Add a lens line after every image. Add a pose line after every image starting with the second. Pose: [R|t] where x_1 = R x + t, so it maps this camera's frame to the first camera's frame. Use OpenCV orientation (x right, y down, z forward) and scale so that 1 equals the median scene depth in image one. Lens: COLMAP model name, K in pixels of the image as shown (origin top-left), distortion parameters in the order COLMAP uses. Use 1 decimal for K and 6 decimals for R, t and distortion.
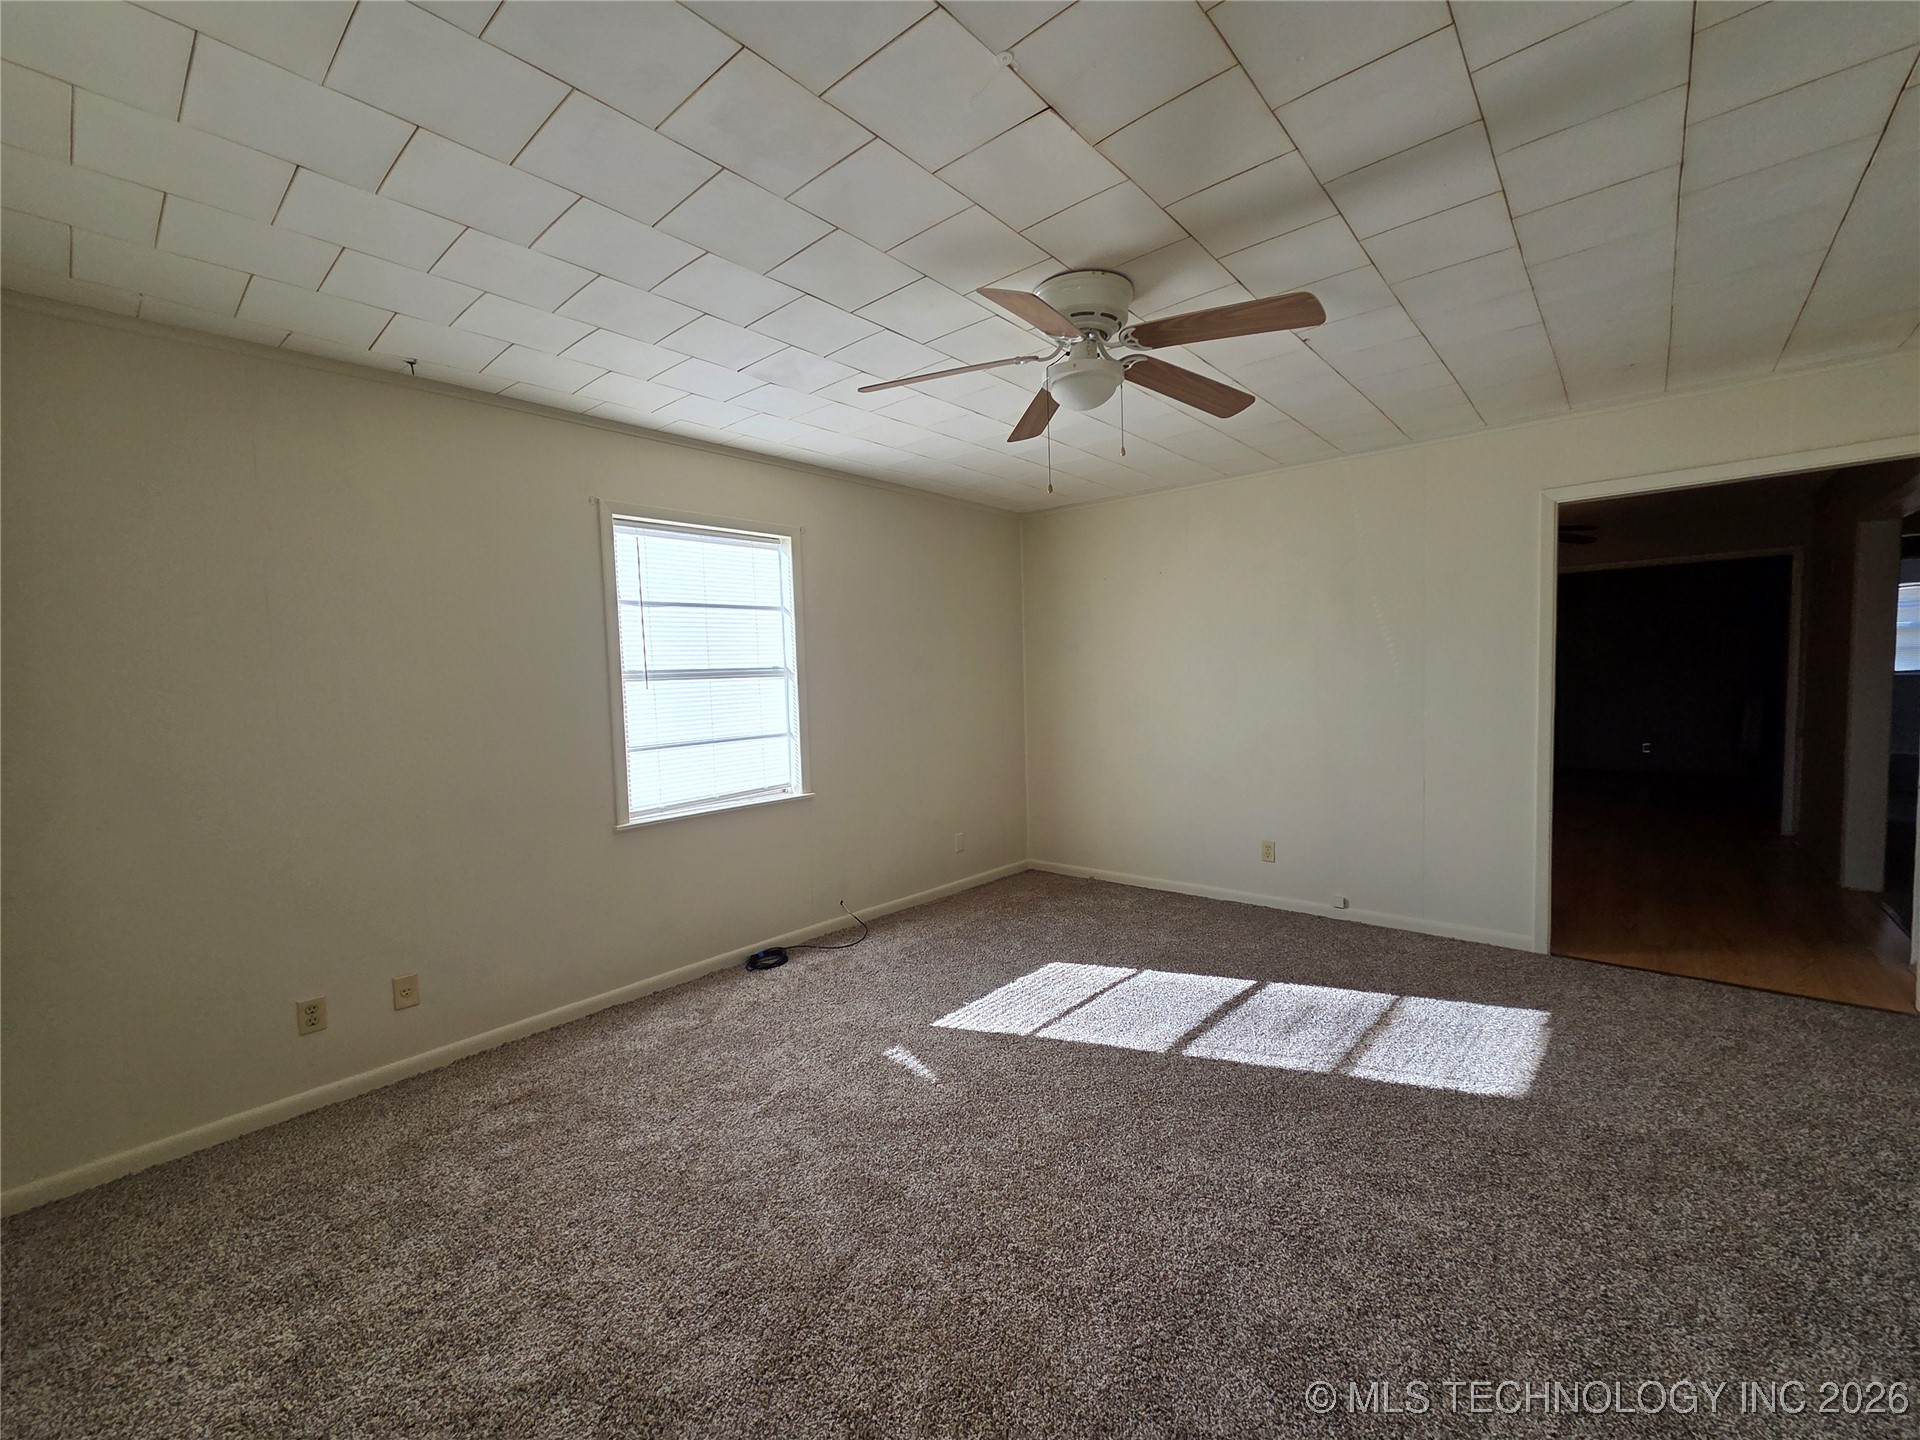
lens RADIAL K [[794.3, 0, 963.5], [0, 794.3, 725.9], [0, 0, 1]] dist [-0.000623, -0.000063]
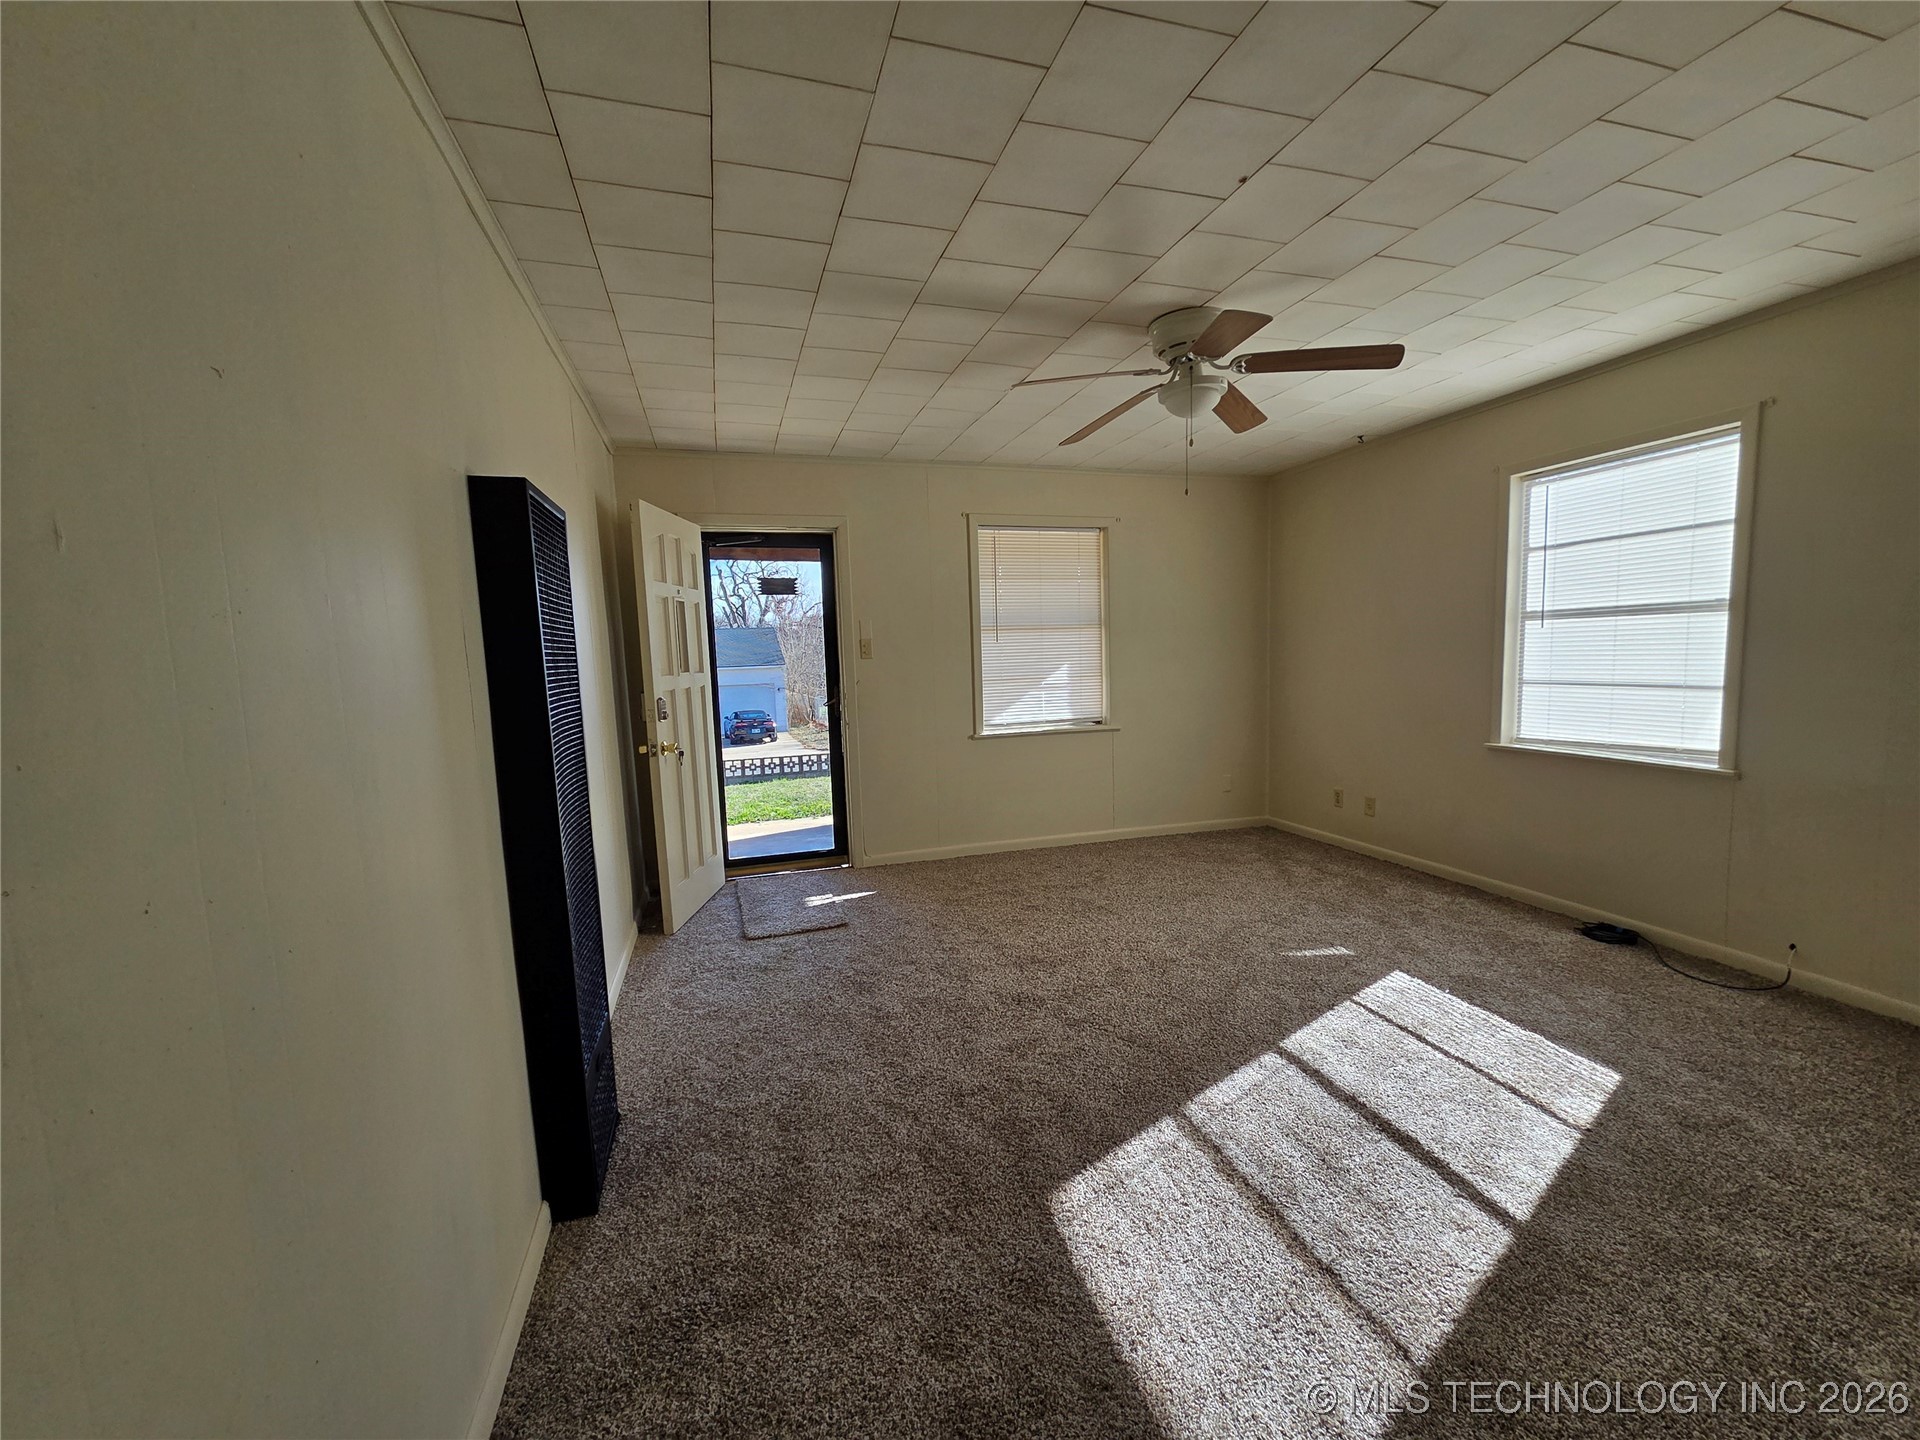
lens RADIAL K [[794.3, 0, 963.5], [0, 794.3, 725.9], [0, 0, 1]] dist [-0.000623, -0.000063]
pose [[-0.531443, 0.127768, -0.837403, 0.953862], [-0.009421, 0.987607, 0.156664, -0.077463], [0.847042, 0.091147, -0.523653, 0.927459]]
